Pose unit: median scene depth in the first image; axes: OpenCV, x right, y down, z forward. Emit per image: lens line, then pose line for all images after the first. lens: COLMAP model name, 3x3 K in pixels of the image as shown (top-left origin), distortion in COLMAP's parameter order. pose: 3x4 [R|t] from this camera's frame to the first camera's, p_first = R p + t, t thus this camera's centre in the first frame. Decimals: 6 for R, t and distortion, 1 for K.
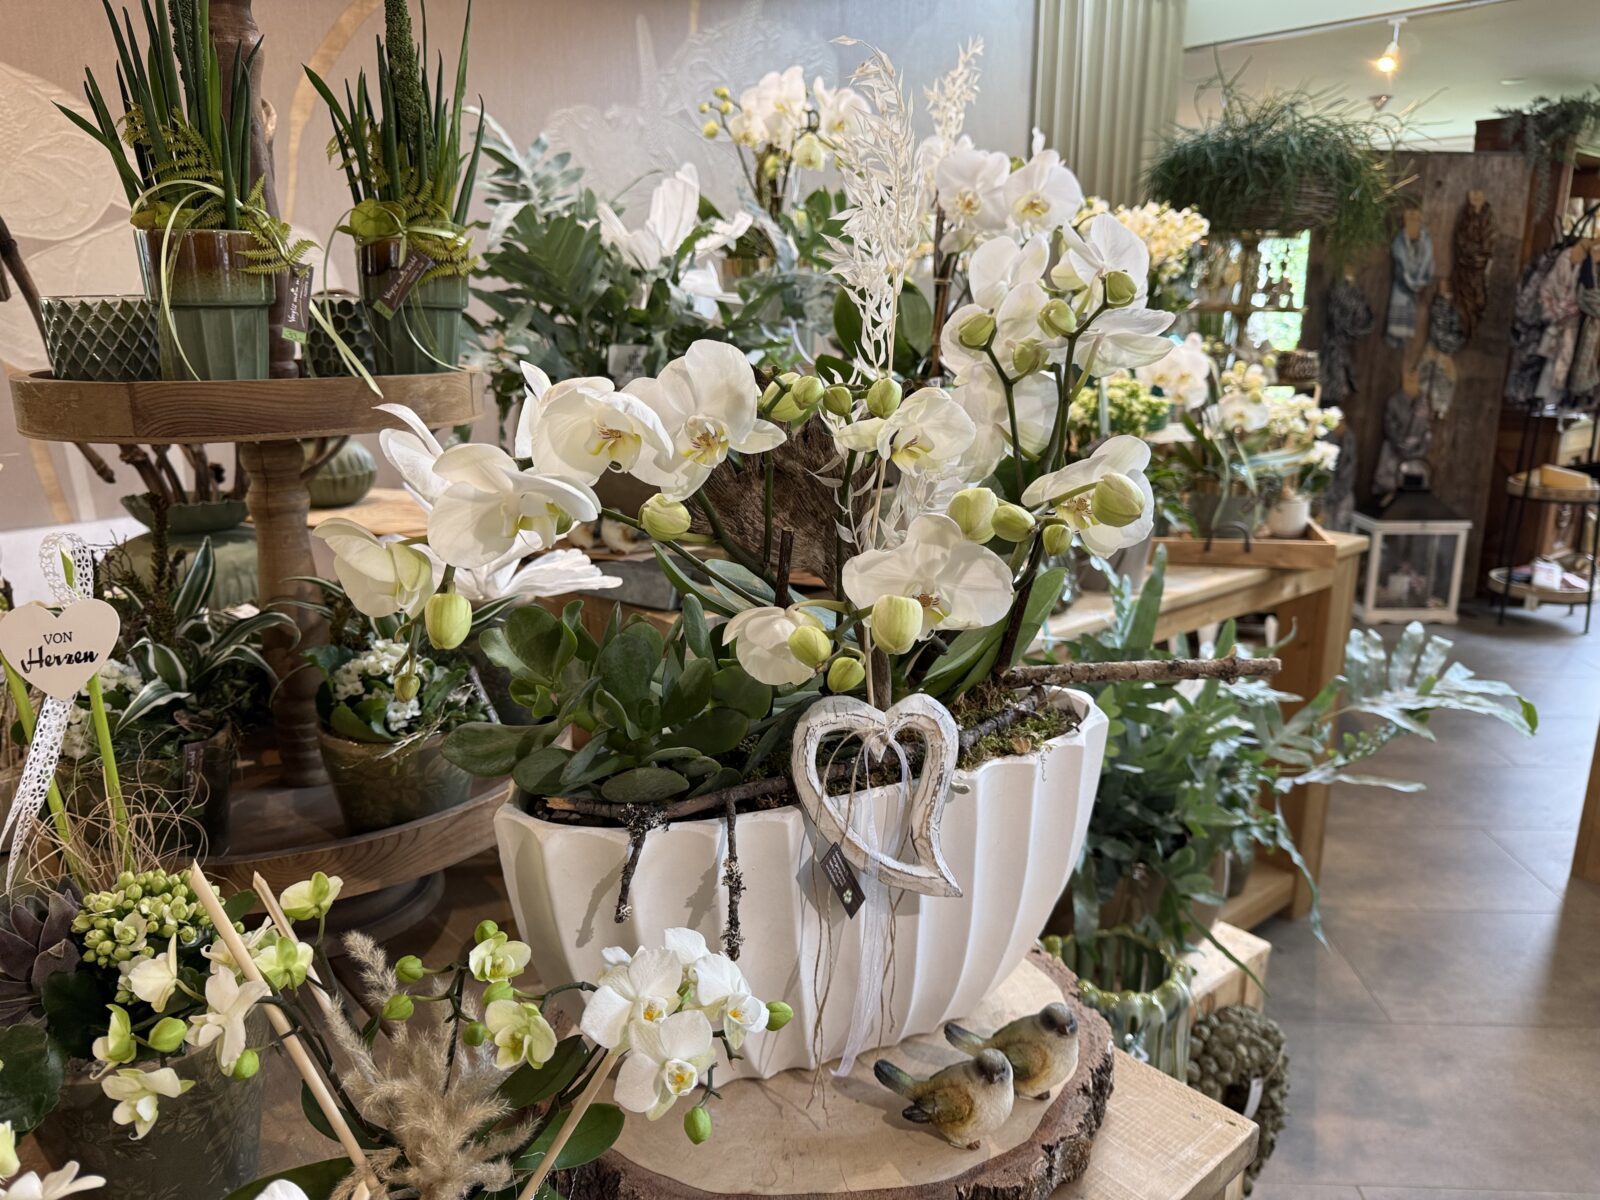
lens RADIAL K [[1118.7, 0, 799.3], [0, 1118.7, 602.7], [0, 0, 1]] dist [0.003414, 0.000521]
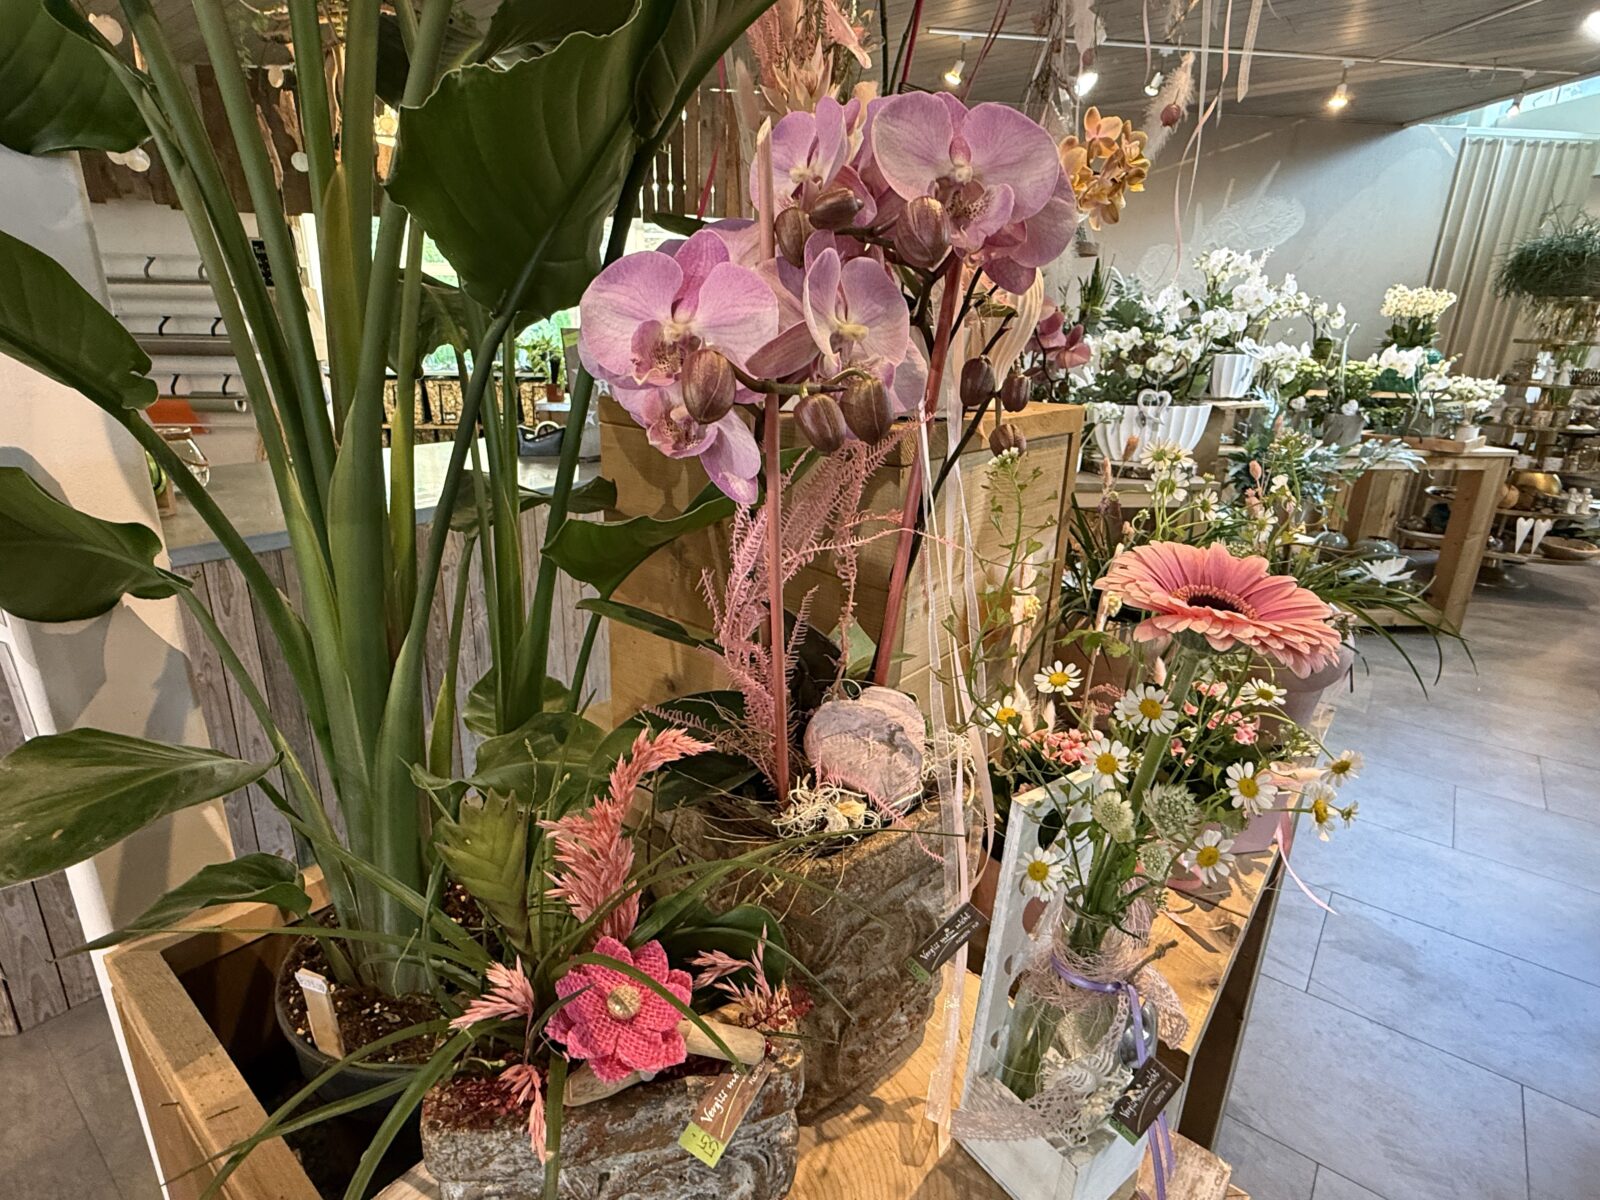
lens RADIAL K [[838.2, 0, 793.5], [0, 838.2, 596.1], [0, 0, 1]] dist [0.002653, 0.000512]
pose [[0.818573, 0.198903, -0.538865, 0.855988], [-0.174978, 0.979892, 0.095889, 0.819994], [0.547102, 0.015798, 0.836917, -2.898584]]
